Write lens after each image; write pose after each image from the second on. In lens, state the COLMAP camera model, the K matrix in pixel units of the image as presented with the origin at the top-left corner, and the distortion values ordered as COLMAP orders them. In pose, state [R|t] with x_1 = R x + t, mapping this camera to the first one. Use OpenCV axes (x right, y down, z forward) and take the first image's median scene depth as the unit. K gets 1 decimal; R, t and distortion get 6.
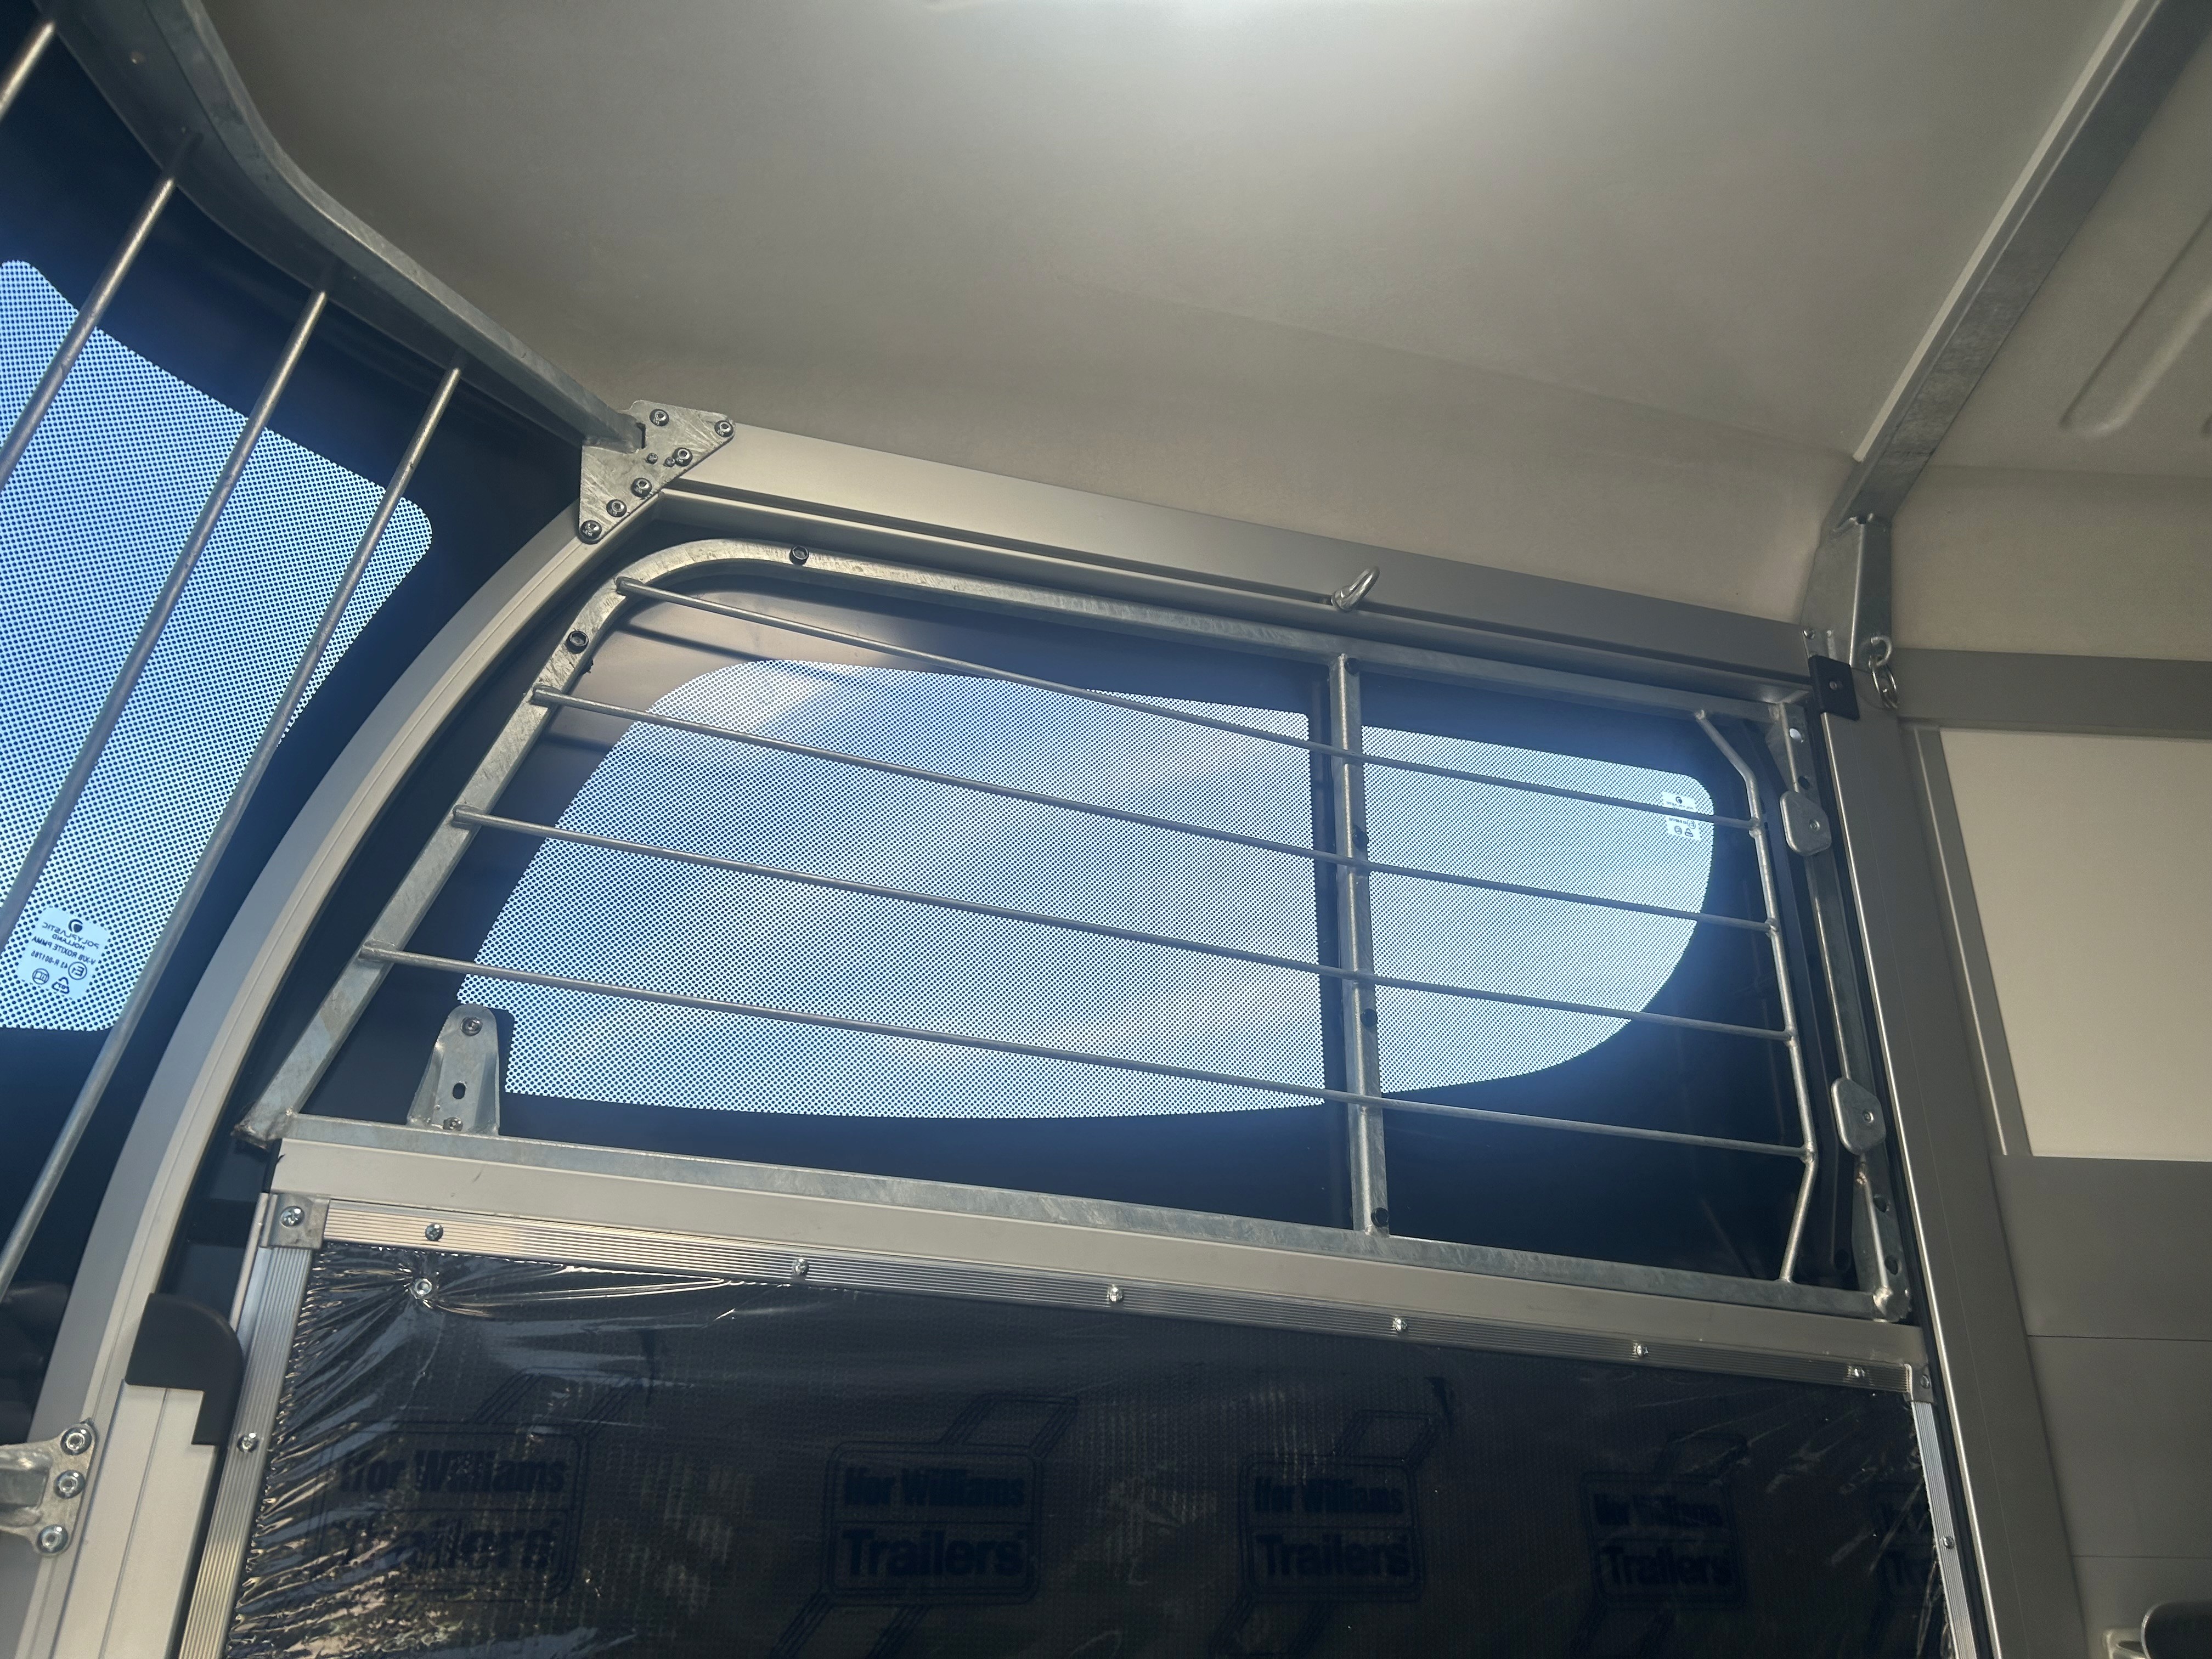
lens RADIAL K [[1676.6, 0, 1106.0], [0, 1676.6, 829.5], [0, 0, 1]] dist [0.052563, -0.049801]
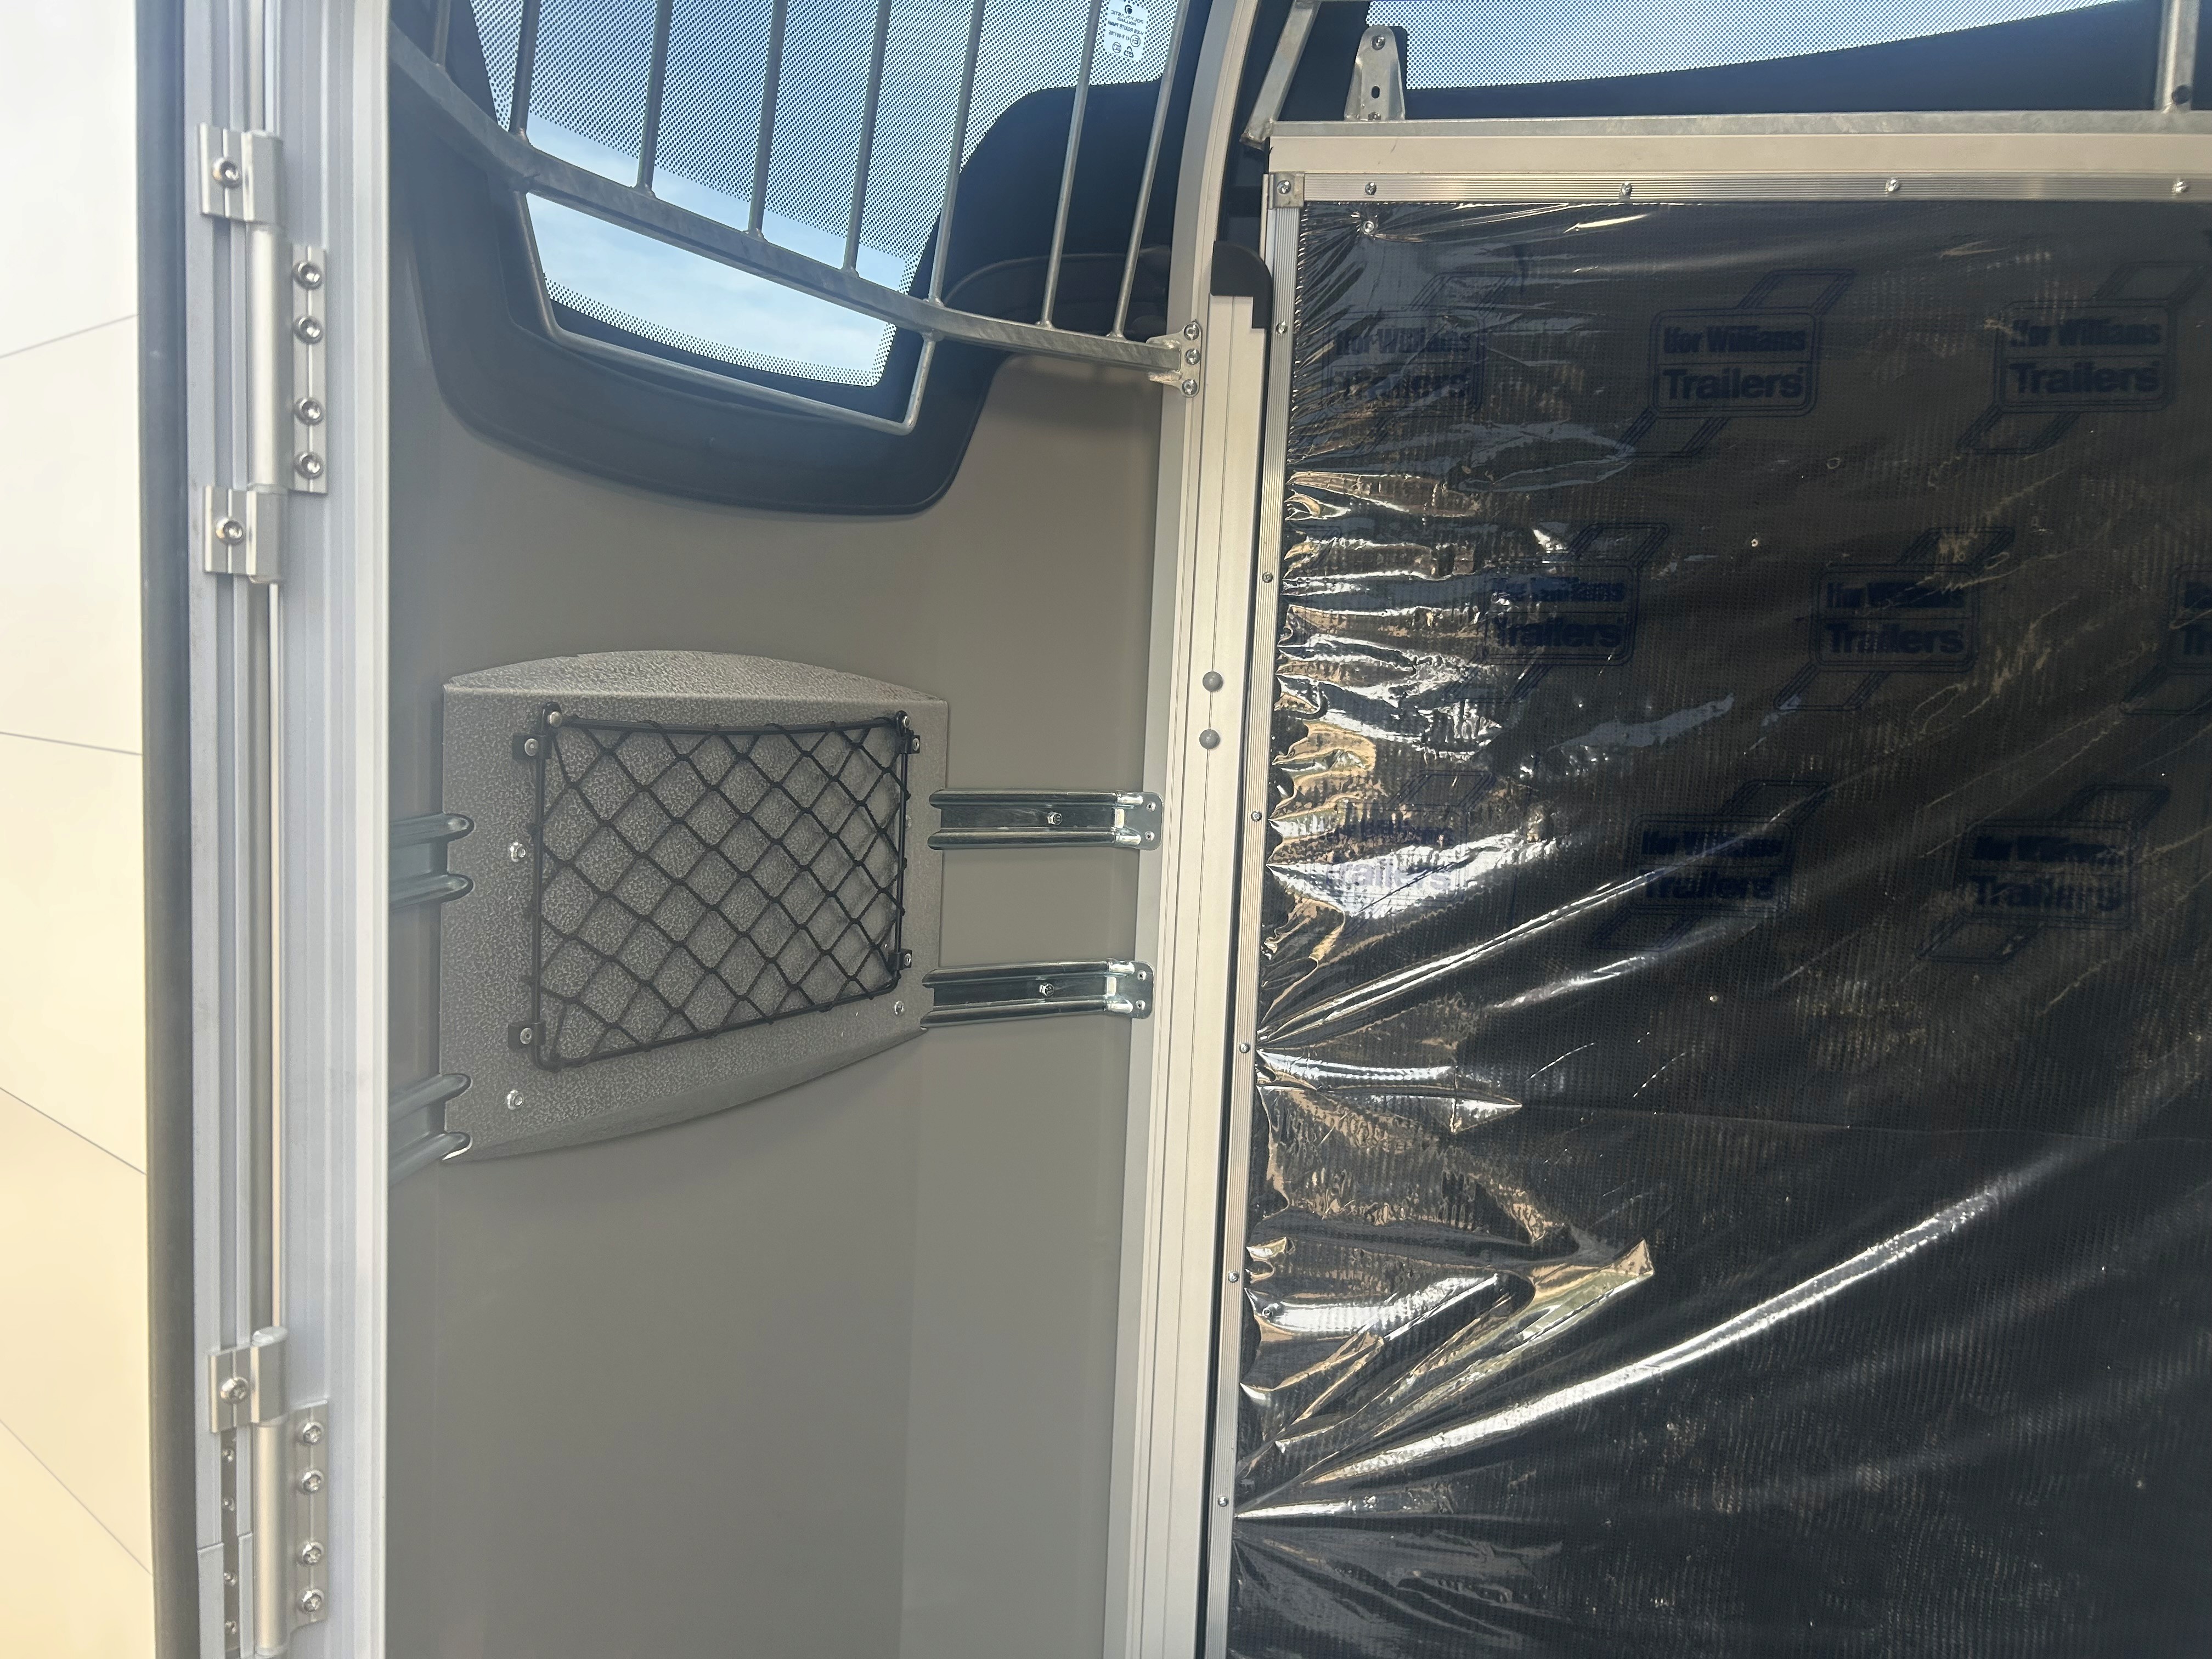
lens RADIAL K [[1676.6, 0, 1106.0], [0, 1676.6, 829.5], [0, 0, 1]] dist [0.052563, -0.049801]
pose [[0.857026, 0.060825, -0.511671, 0.195626], [0.200197, 0.875690, 0.439417, 0.027703], [0.474793, -0.479027, 0.738312, -0.472845]]
